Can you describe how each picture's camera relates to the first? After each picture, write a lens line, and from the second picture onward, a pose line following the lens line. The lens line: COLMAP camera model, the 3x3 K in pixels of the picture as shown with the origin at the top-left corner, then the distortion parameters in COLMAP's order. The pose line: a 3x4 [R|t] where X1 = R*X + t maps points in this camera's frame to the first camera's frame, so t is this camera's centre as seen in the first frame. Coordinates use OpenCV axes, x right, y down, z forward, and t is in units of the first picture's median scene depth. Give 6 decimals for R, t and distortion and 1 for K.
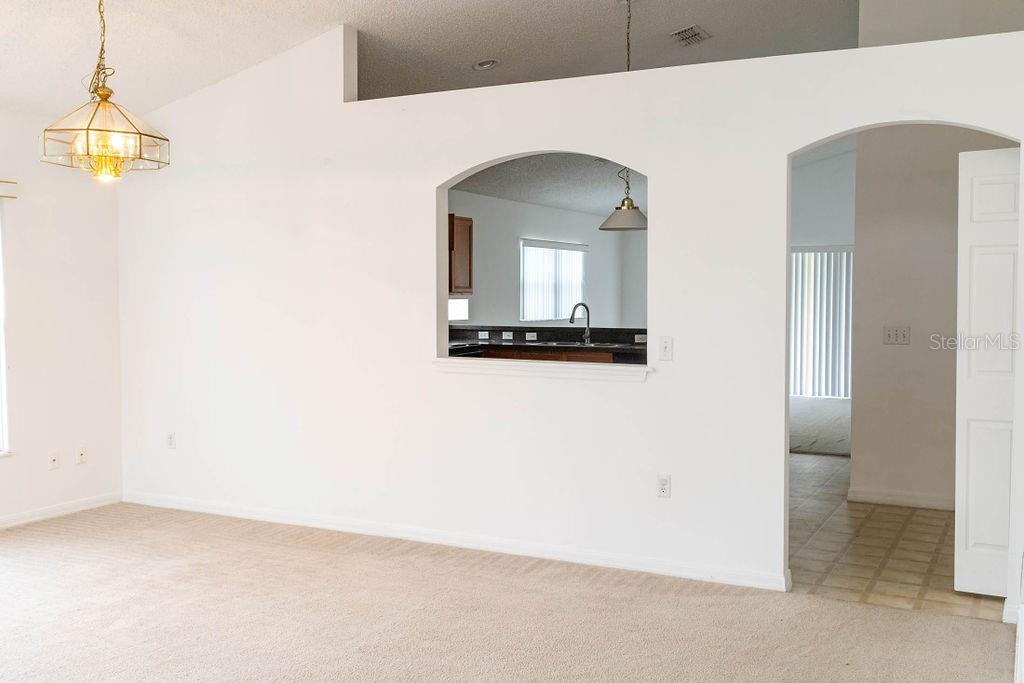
lens RADIAL K [[1001.6, 0, 512.0], [0, 1001.6, 341.5], [0, 0, 1]] dist [0.002869, 0.012440]
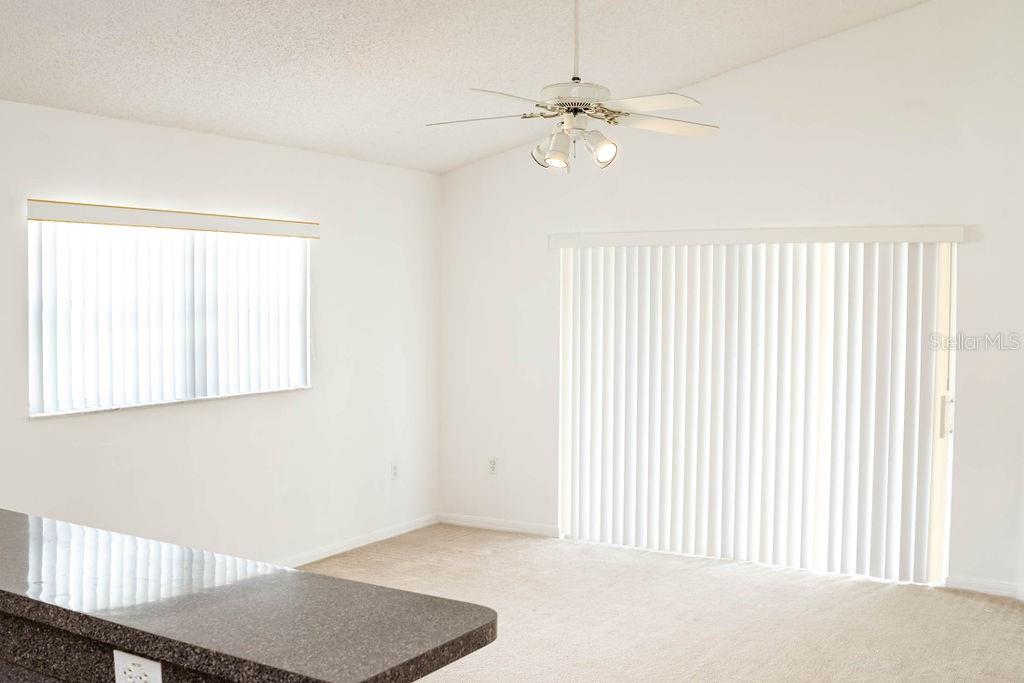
lens RADIAL K [[1024.2, 0, 512.0], [0, 1024.2, 341.5], [0, 0, 1]] dist [-0.122150, 0.037518]
pose [[0.998844, 0.007226, -0.047519, 0.444806], [-0.007395, 0.999967, -0.003390, -0.105481], [0.047493, 0.003738, 0.998865, 1.351636]]
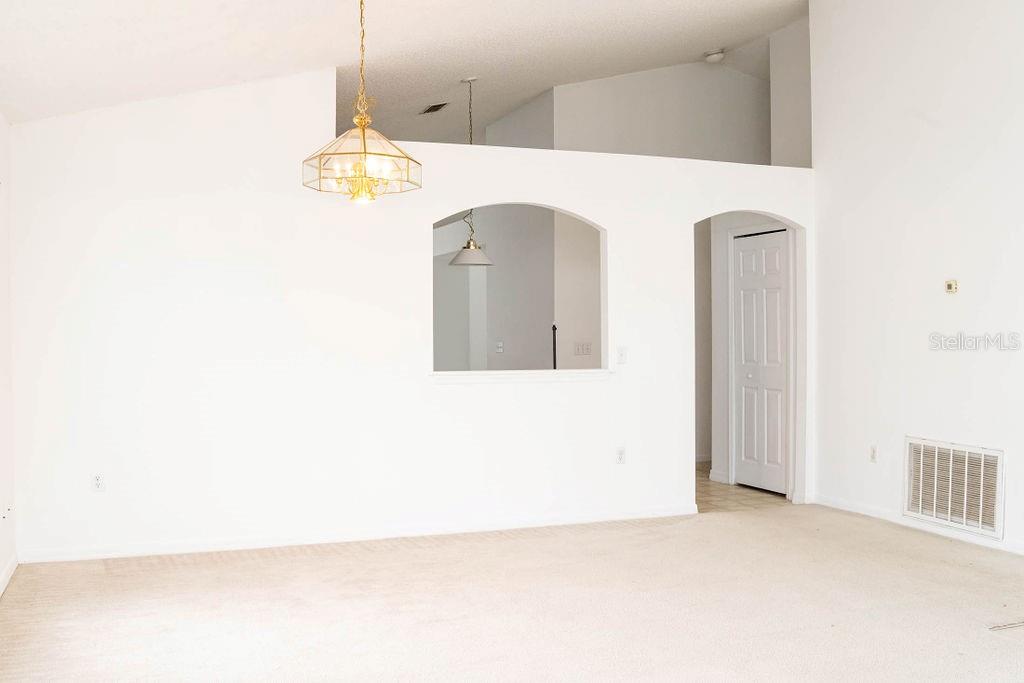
lens RADIAL K [[1016.2, 0, 512.0], [0, 1016.2, 341.5], [0, 0, 1]] dist [-0.150027, 0.001695]
pose [[0.669984, -0.015900, 0.742205, -0.892962], [0.042600, 0.998947, -0.017054, 0.005101], [-0.741152, 0.043044, 0.669956, 0.160027]]
